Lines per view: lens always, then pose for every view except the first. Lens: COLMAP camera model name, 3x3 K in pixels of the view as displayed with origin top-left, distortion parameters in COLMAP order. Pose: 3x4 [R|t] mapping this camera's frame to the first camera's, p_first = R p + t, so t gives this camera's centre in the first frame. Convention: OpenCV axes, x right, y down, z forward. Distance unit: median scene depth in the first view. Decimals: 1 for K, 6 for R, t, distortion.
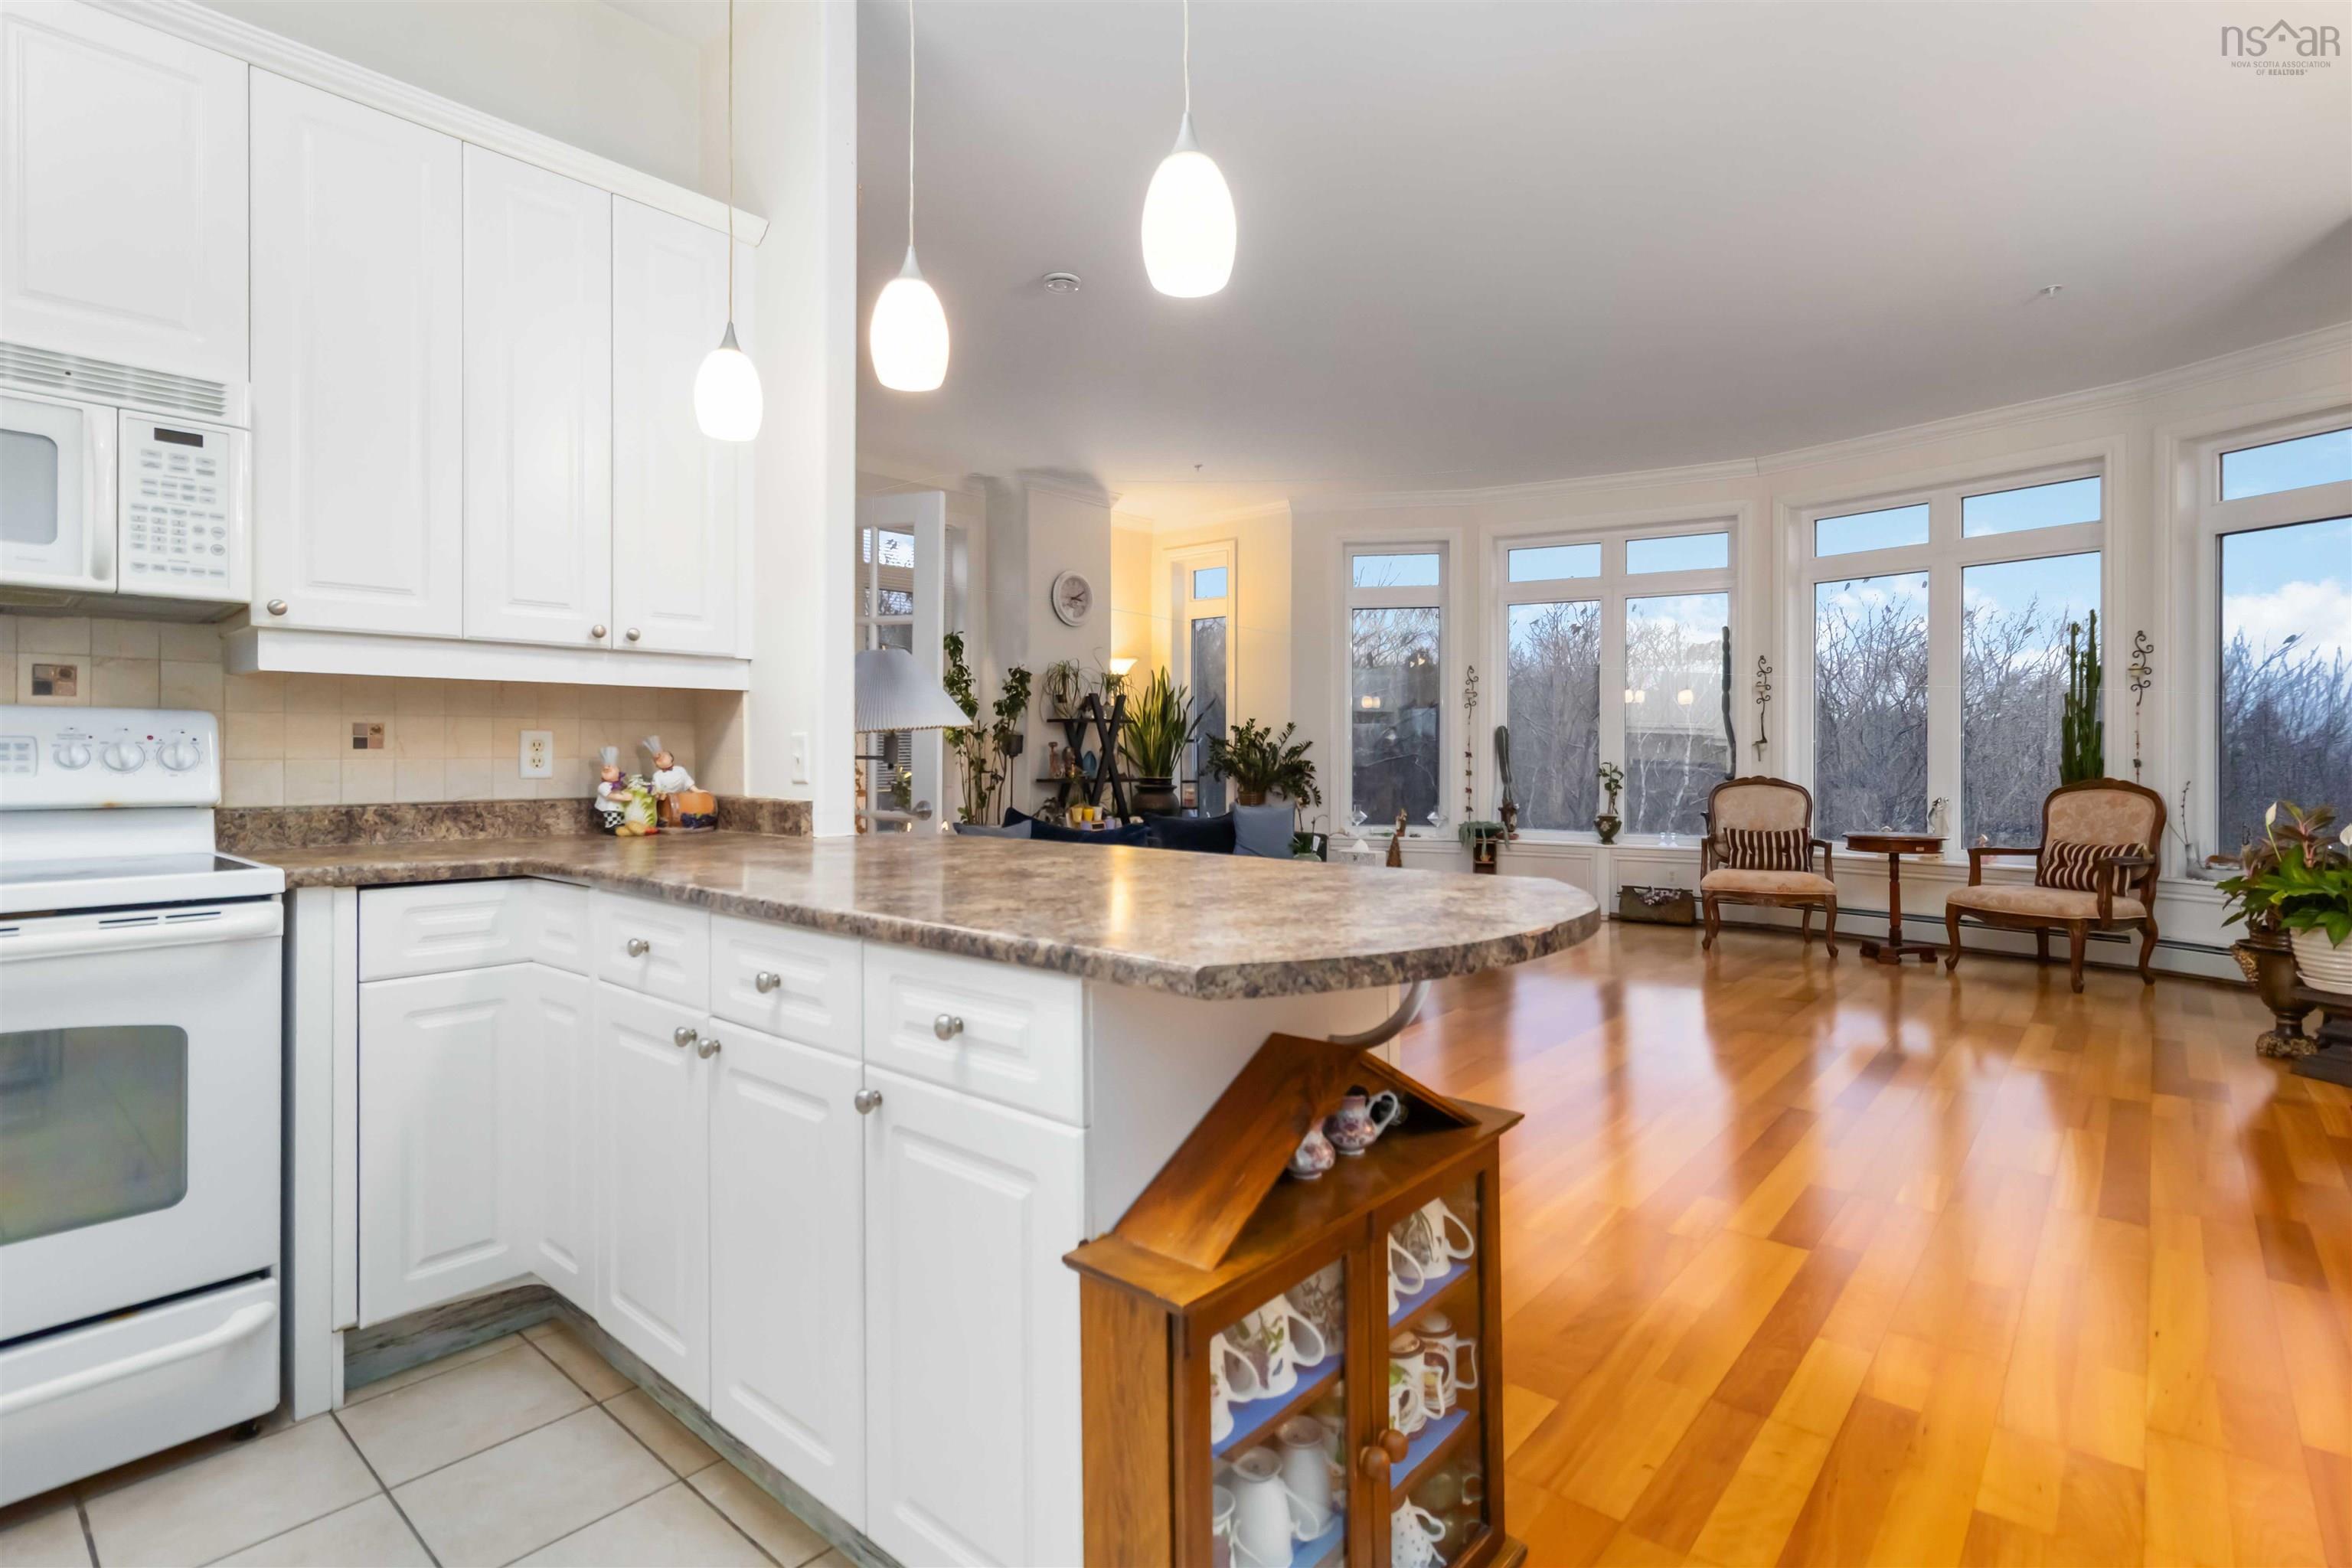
lens RADIAL K [[1120.0, 0, 1167.4], [0, 1120.0, 751.1], [0, 0, 1]] dist [-0.004384, 0.001604]
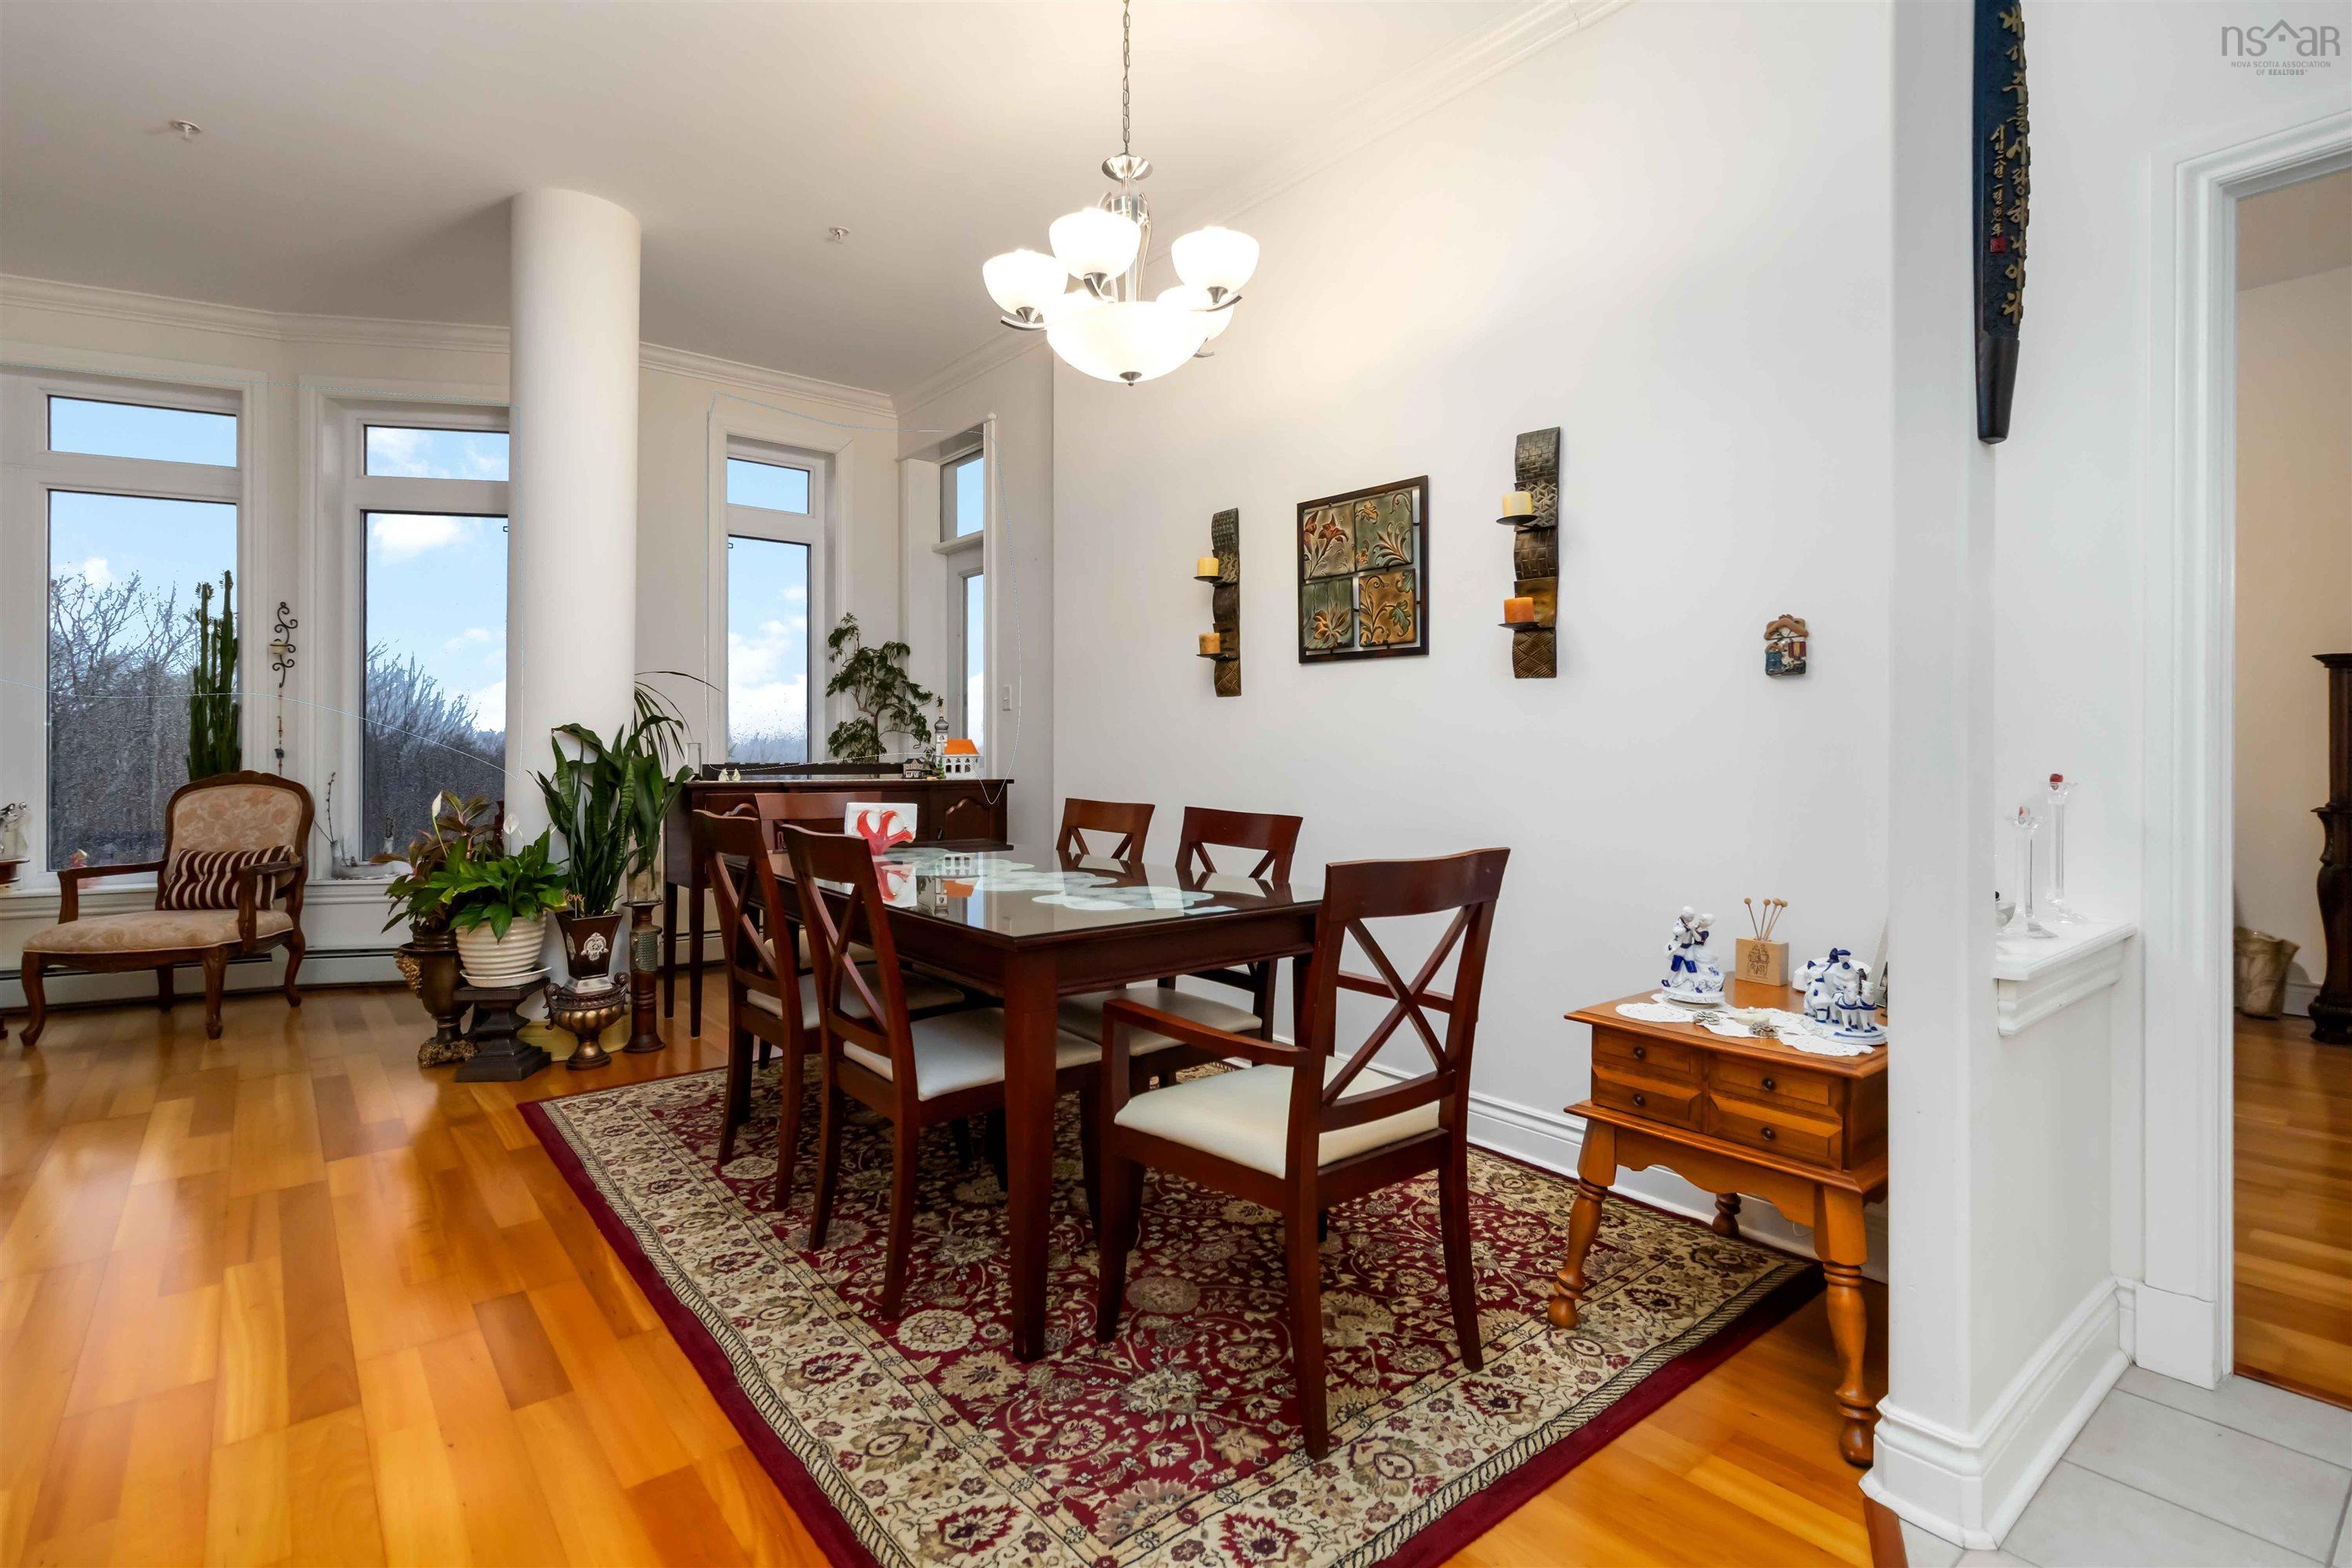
lens RADIAL K [[1120.0, 0, 1172.7], [0, 1120.0, 752.6], [0, 0, 1]] dist [-0.004384, 0.001604]
pose [[0.161161, -0.002394, 0.986925, 0.121744], [-0.003444, 0.999990, 0.002988, 0.005456], [-0.986922, -0.003881, 0.161151, 0.175341]]
